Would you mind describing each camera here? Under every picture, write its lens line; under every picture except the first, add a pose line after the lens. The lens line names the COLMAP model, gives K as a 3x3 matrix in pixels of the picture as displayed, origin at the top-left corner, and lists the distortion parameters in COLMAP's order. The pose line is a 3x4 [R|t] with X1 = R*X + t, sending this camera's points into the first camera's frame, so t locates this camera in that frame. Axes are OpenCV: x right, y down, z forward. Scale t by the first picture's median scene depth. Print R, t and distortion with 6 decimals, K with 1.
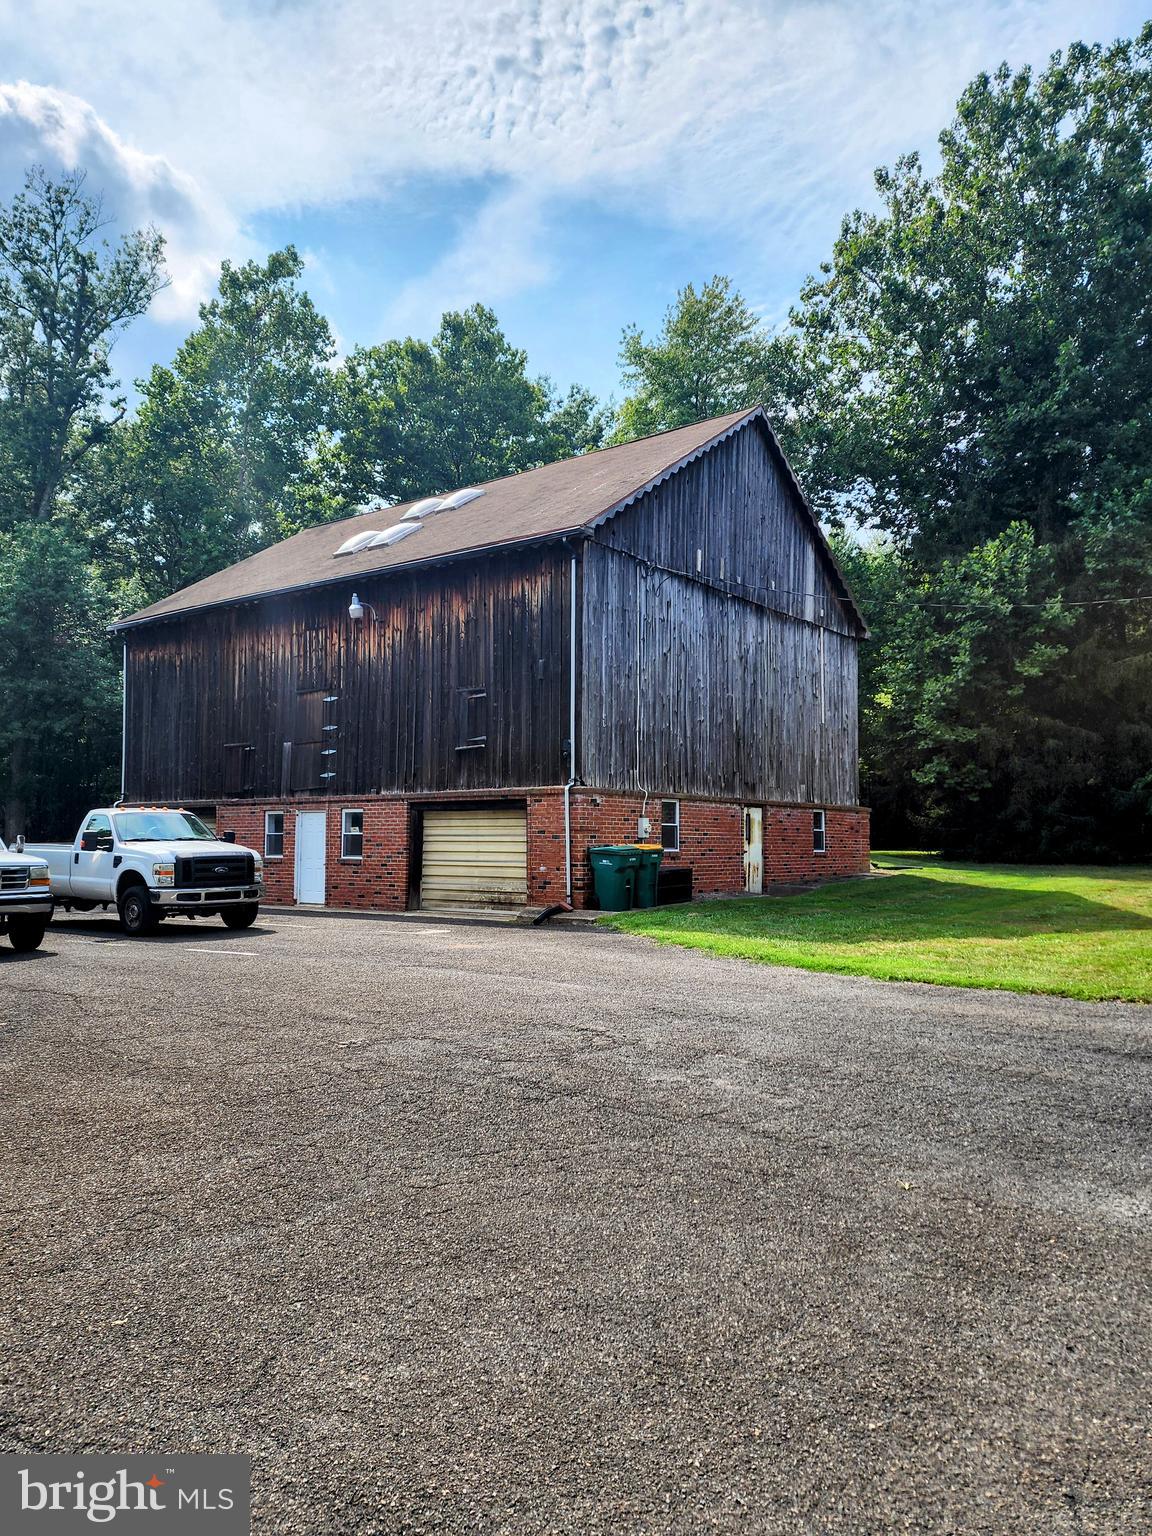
lens RADIAL K [[1091.6, 0, 573.9], [0, 1091.6, 794.4], [0, 0, 1]] dist [0.054142, -0.023977]
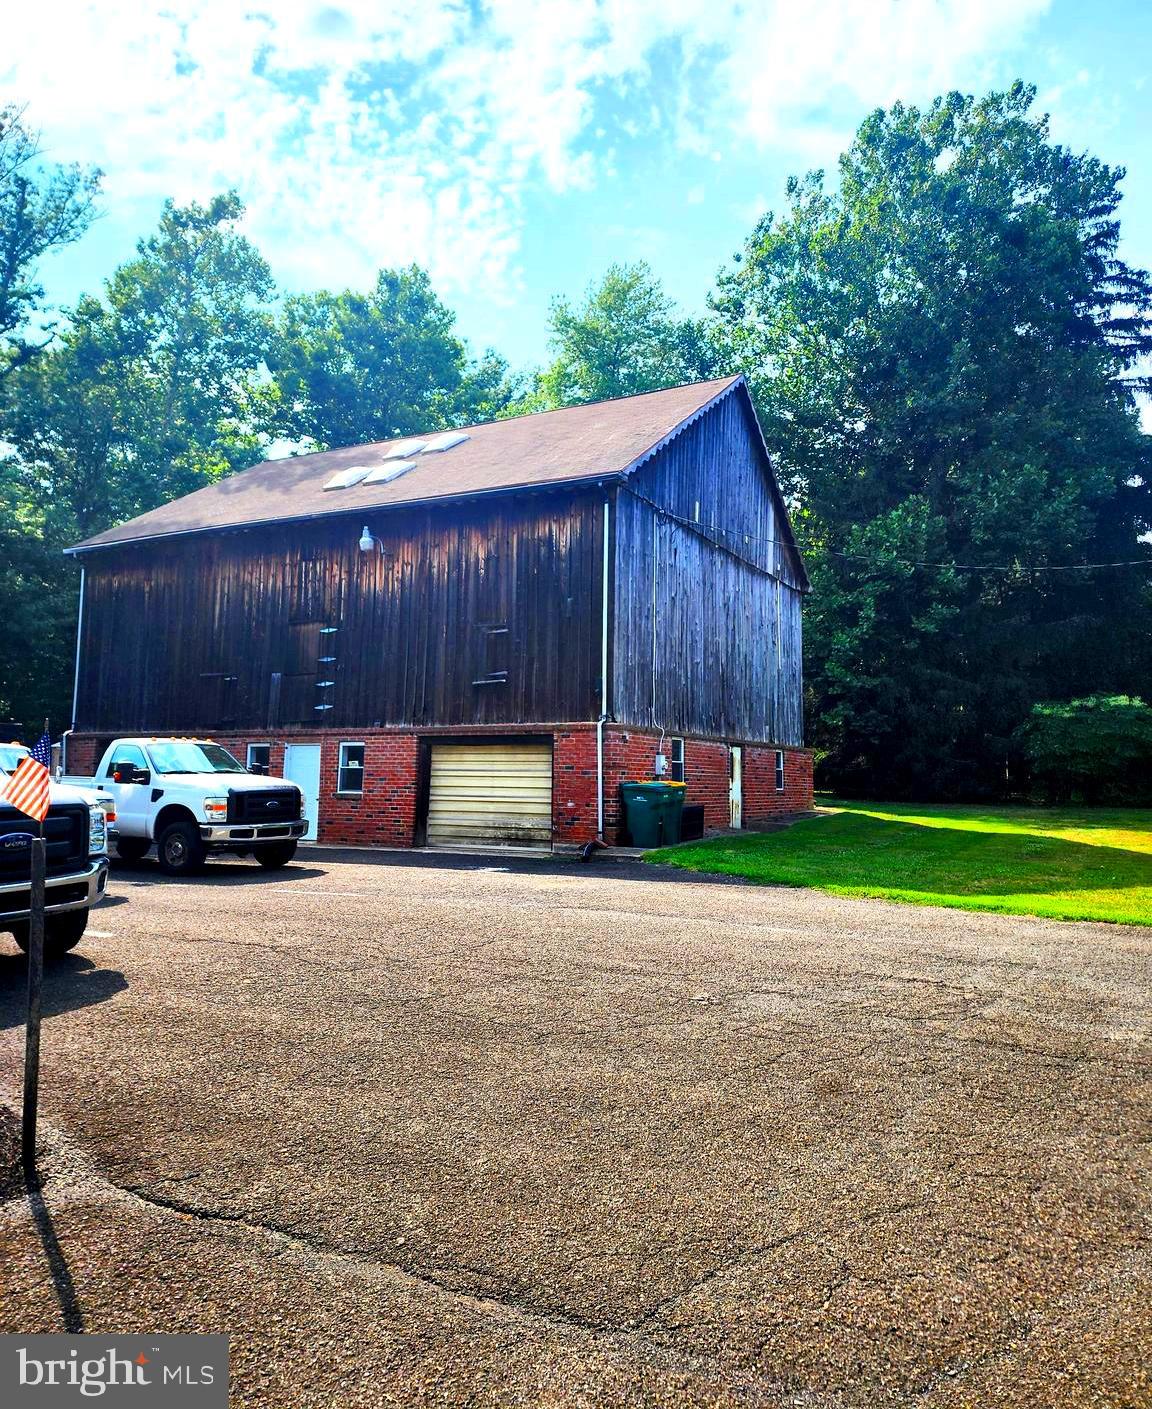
lens RADIAL K [[1026.1, 0, 580.8], [0, 1026.1, 661.2], [0, 0, 1]] dist [0.076879, -0.057933]
pose [[0.986960, 0.028240, 0.158471, -0.126245], [-0.017042, 0.997289, -0.071582, 0.002889], [-0.160063, 0.067948, 0.984765, 0.041404]]
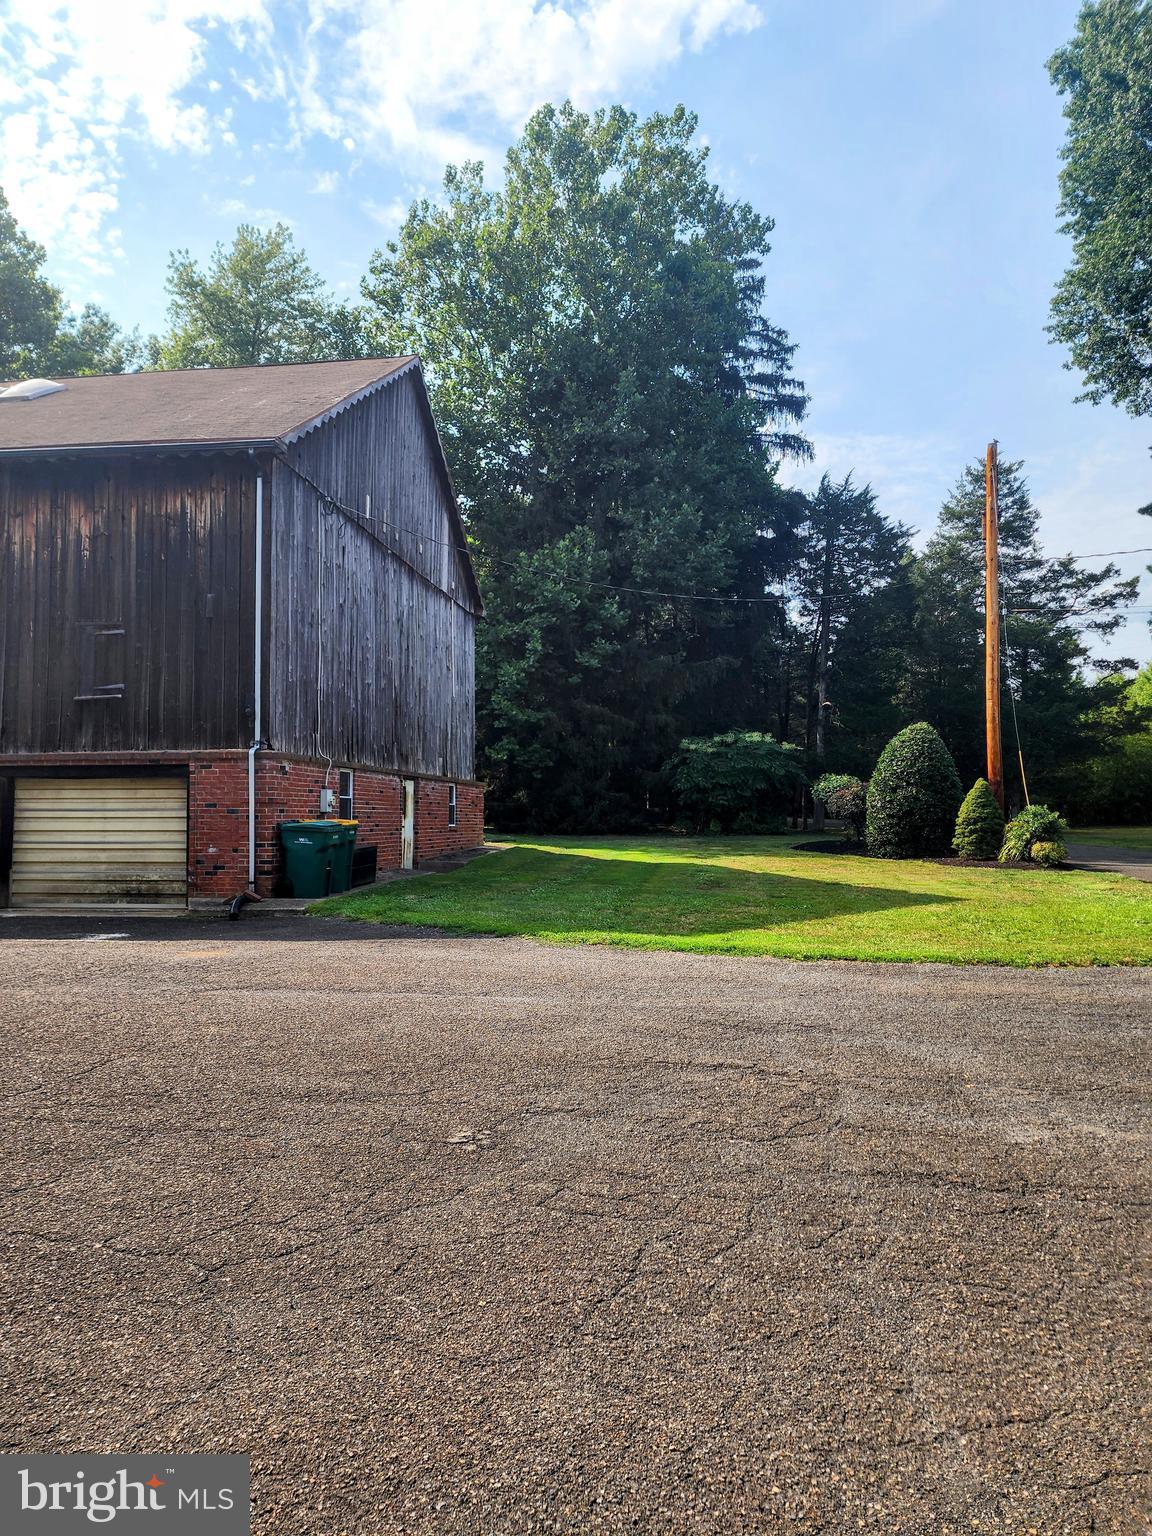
lens RADIAL K [[1020.5, 0, 596.6], [0, 1020.5, 775.6], [0, 0, 1]] dist [0.071076, -0.029855]
pose [[0.867542, 0.014867, 0.497142, -0.119775], [-0.014917, 0.999881, -0.003870, 0.008211], [-0.497140, -0.004058, 0.867661, 0.136939]]
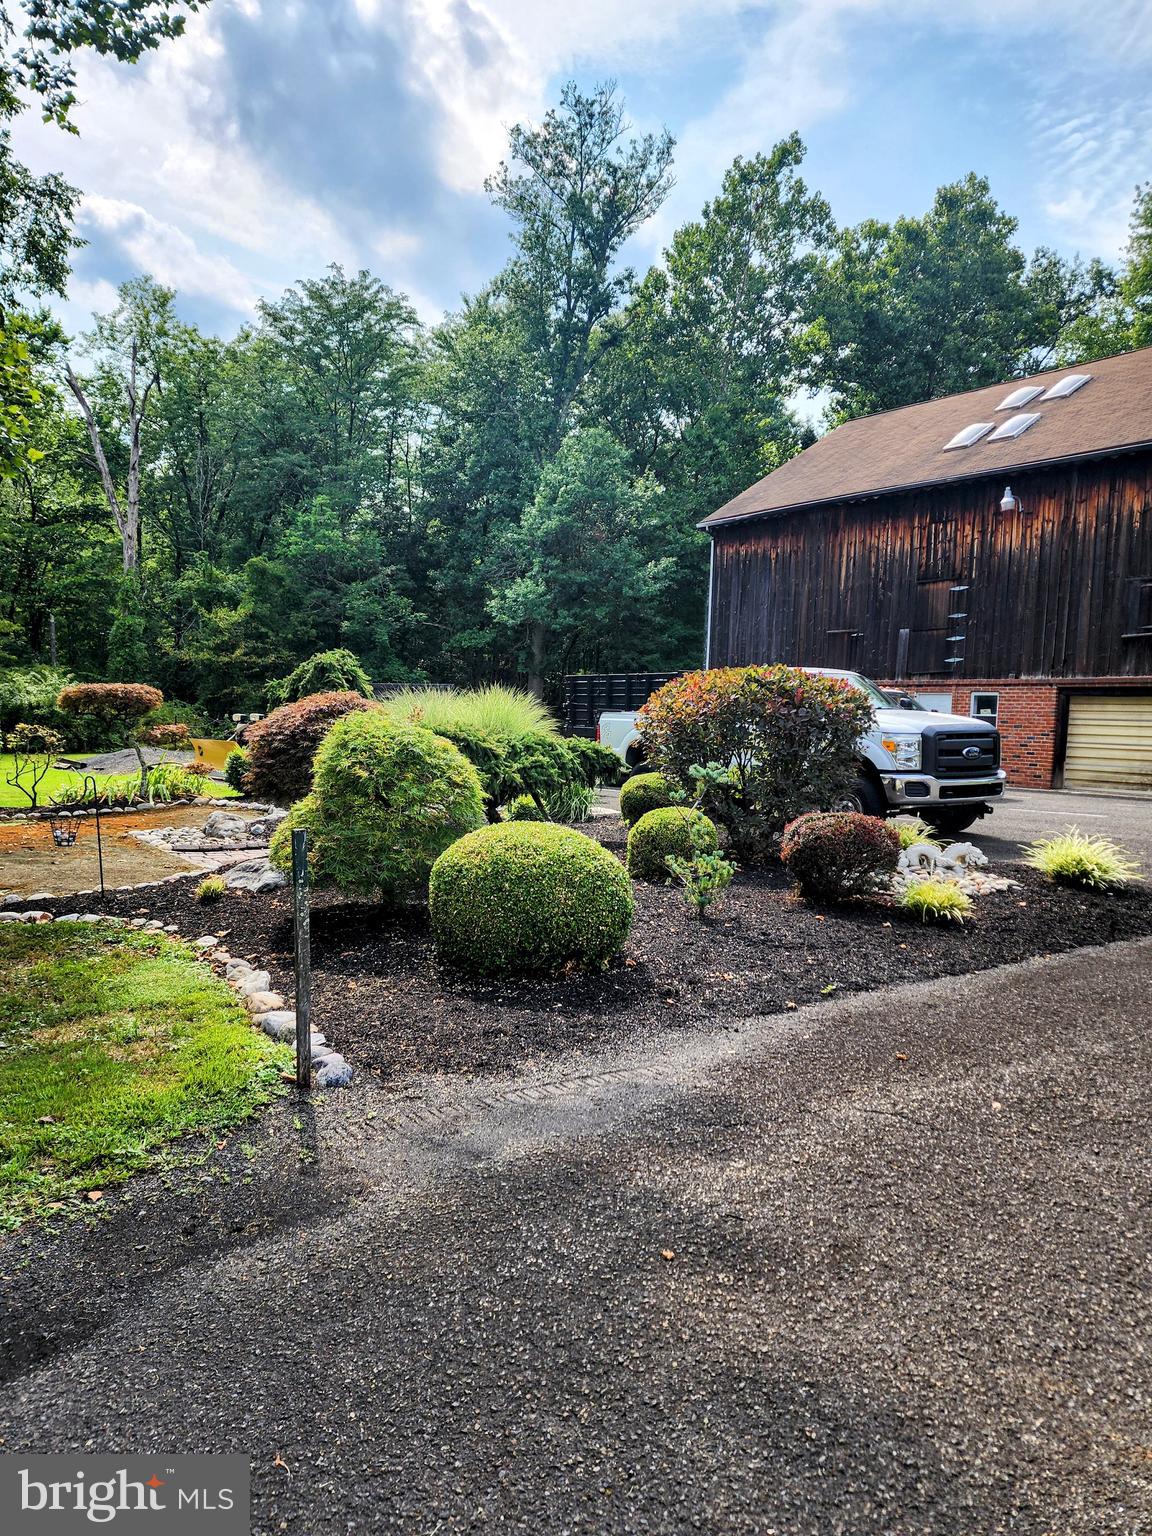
lens RADIAL K [[1091.0, 0, 589.8], [0, 1091.0, 778.2], [0, 0, 1]] dist [0.068180, -0.047396]
pose [[0.970840, 0.042512, -0.235929, -0.272453], [-0.021677, 0.995687, 0.090209, 0.006902], [0.238746, -0.082464, 0.967574, -0.120934]]
